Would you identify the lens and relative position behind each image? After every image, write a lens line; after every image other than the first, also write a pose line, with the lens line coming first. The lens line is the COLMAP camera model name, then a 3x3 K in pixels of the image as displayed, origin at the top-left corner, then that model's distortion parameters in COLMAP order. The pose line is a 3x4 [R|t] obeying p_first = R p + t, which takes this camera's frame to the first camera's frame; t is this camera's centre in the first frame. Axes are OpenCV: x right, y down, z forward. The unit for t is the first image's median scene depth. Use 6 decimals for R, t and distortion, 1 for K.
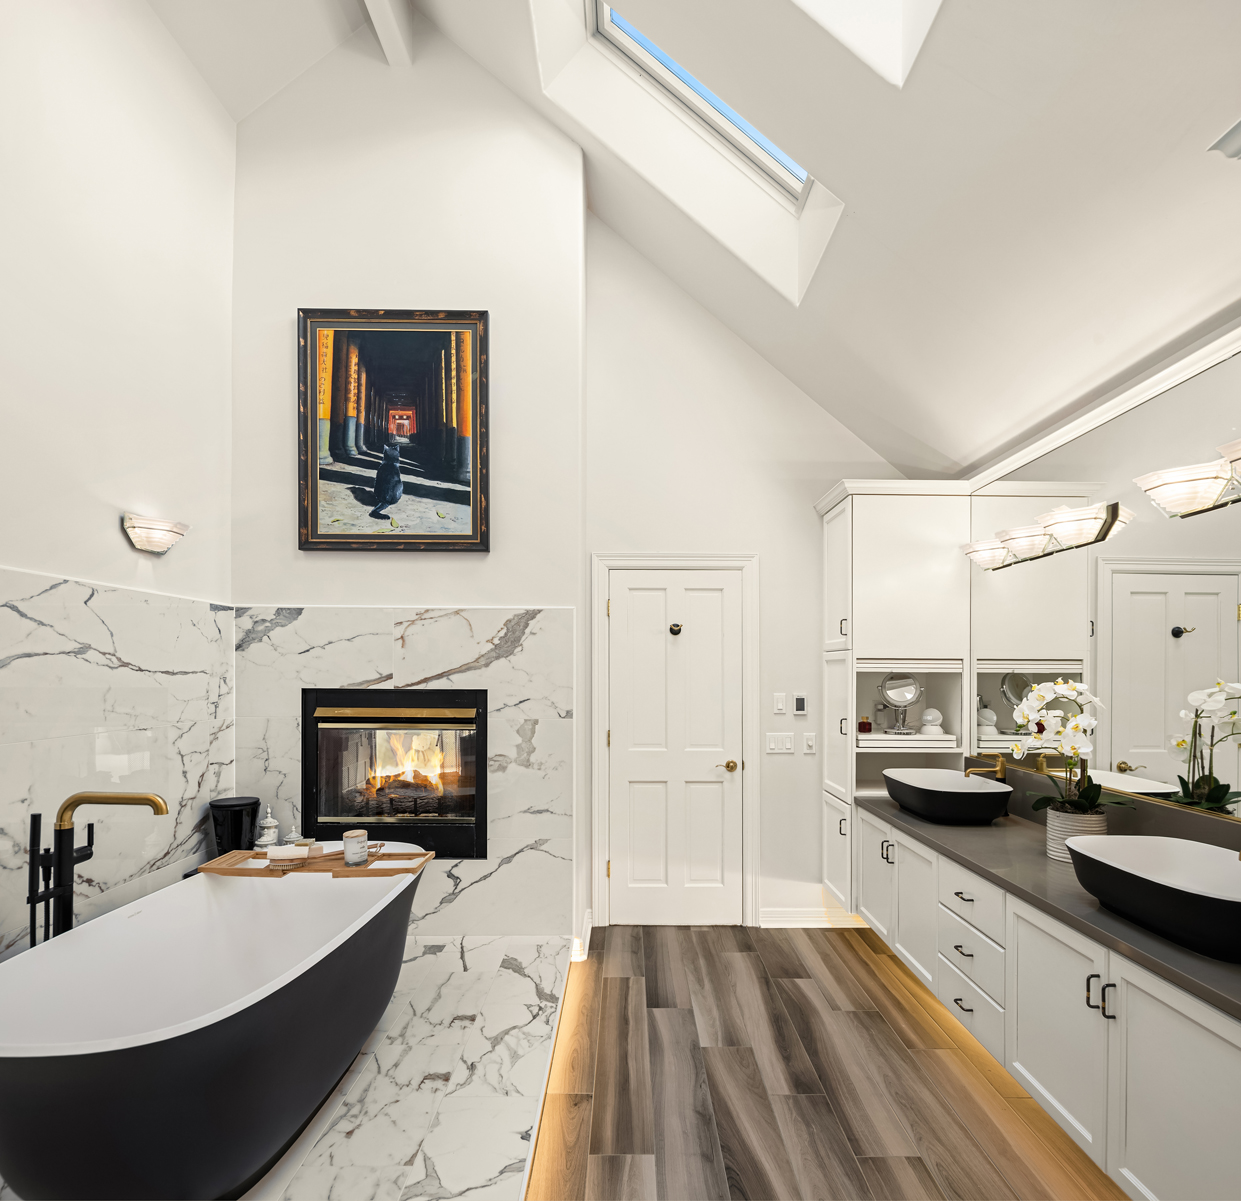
lens RADIAL K [[703.3, 0, 635.1], [0, 703.3, 696.7], [0, 0, 1]] dist [-0.005356, 0.003023]
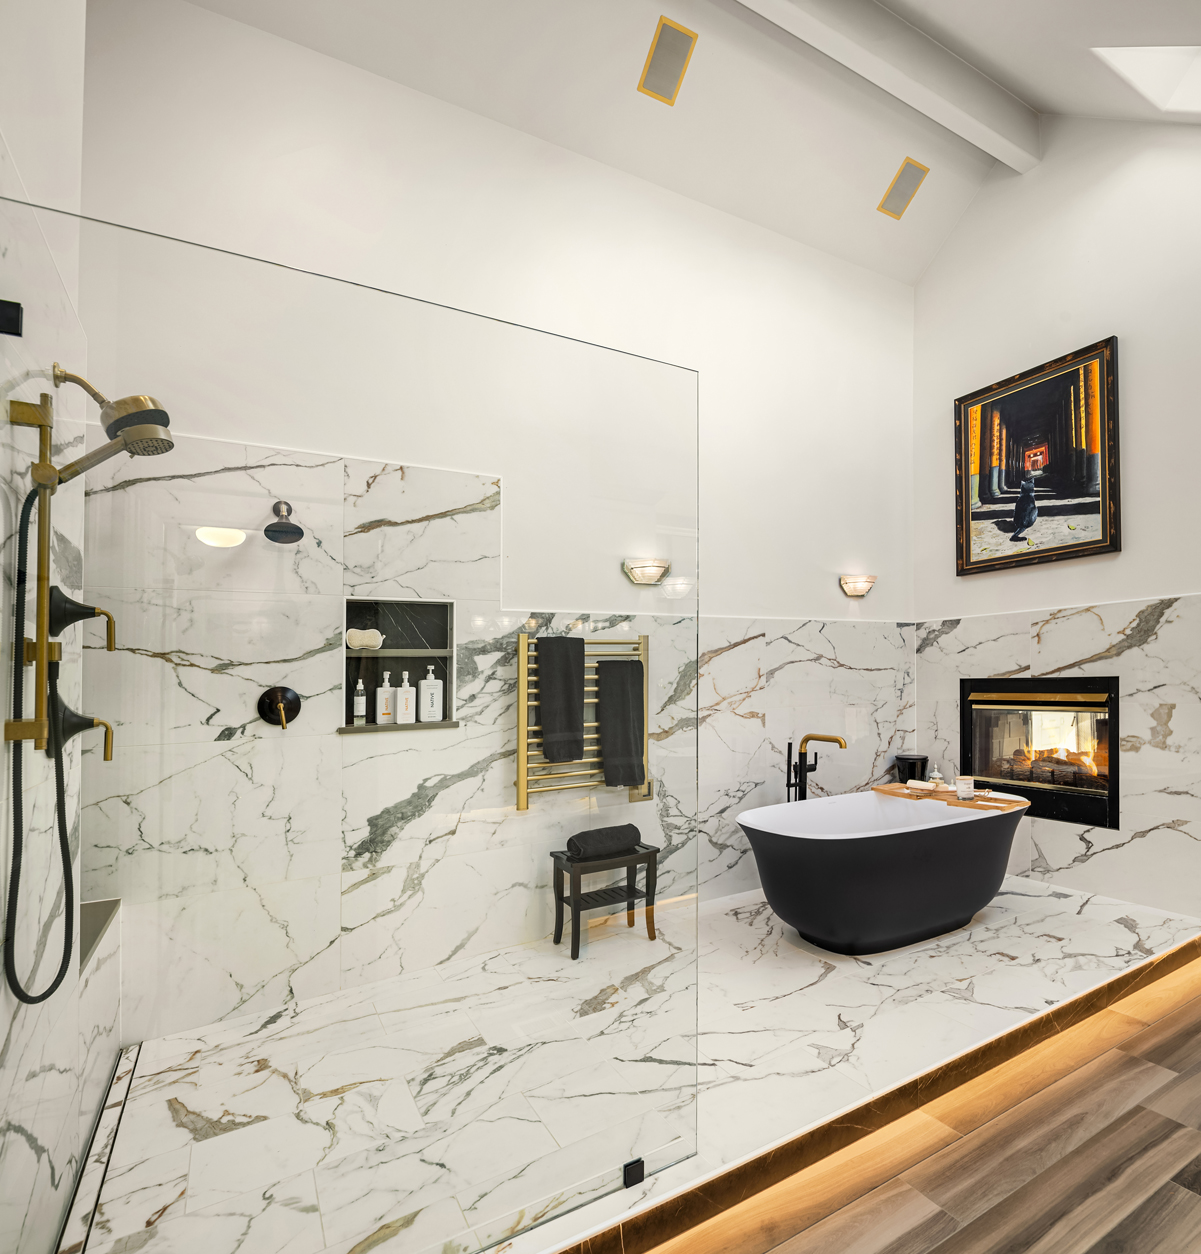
lens RADIAL K [[681.7, 0, 619.6], [0, 681.7, 697.1], [0, 0, 1]] dist [-0.020357, -0.000818]
pose [[0.498951, 0.001293, -0.866629, 0.329821], [0.001023, 0.999997, 0.002082, 0.020436], [0.866630, -0.001925, 0.498948, -0.216145]]
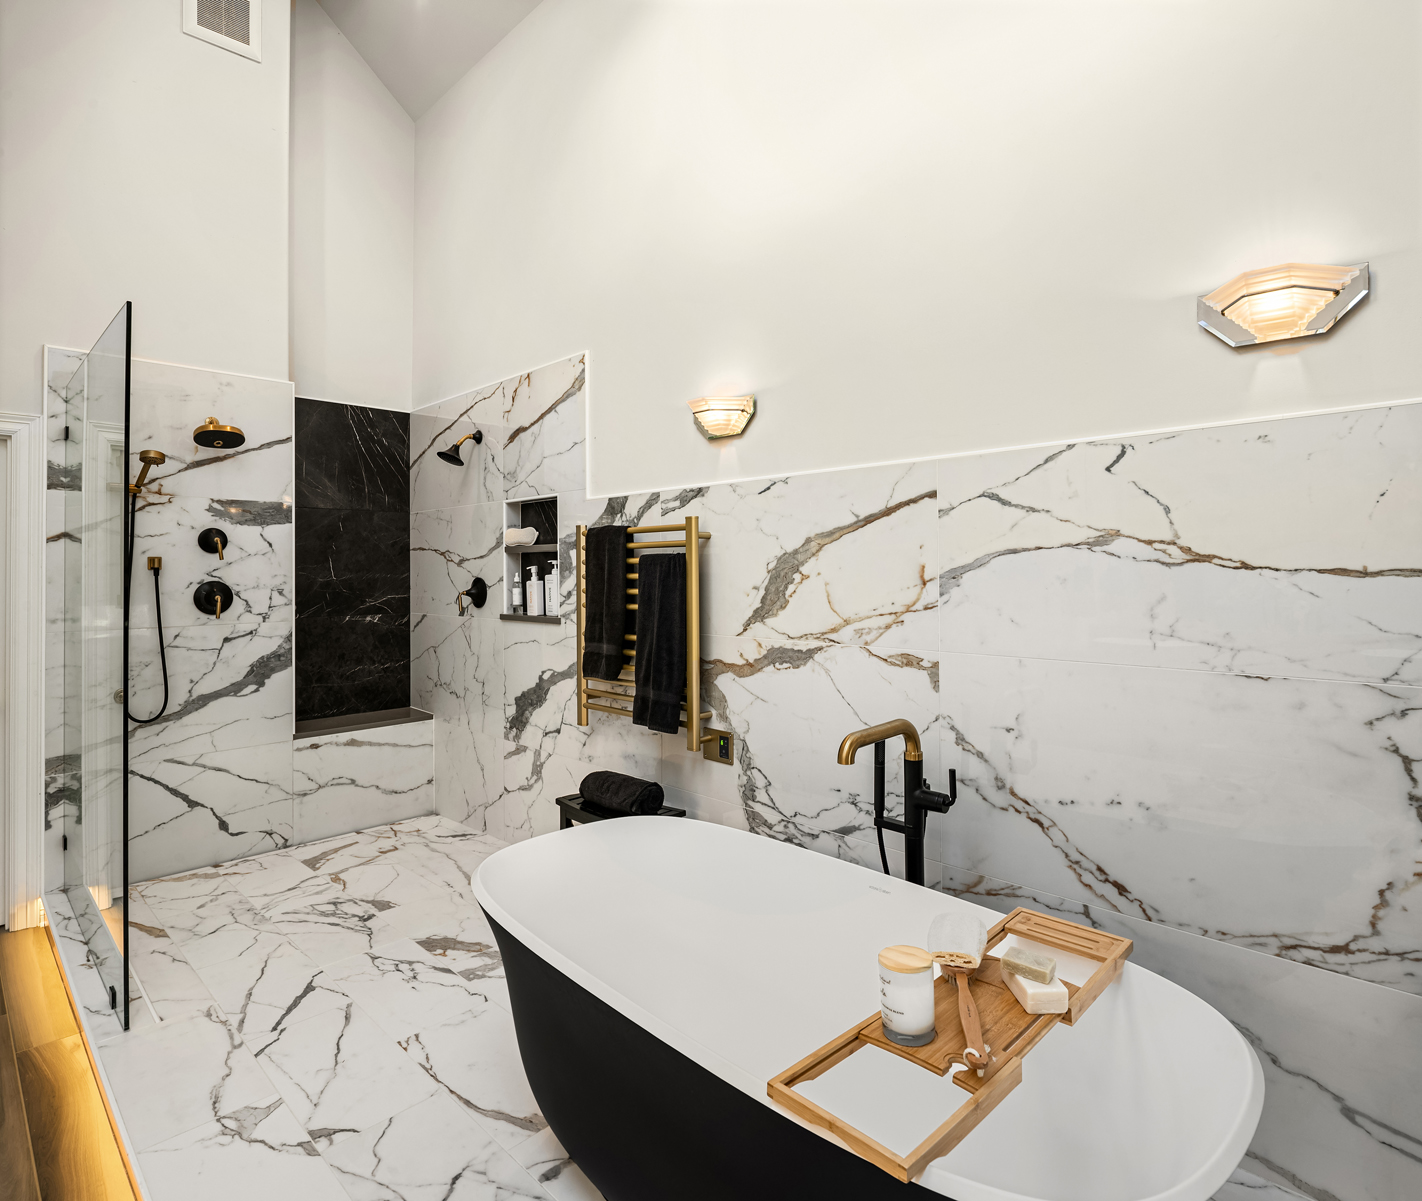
lens RADIAL K [[807.4, 0, 737.4], [0, 807.4, 555.8], [0, 0, 1]] dist [-0.013758, 0.000142]
pose [[-0.712808, -0.006803, -0.701326, 0.009797], [-0.015989, 0.999851, 0.006552, -0.035772], [0.701177, 0.015884, -0.712810, 0.936622]]
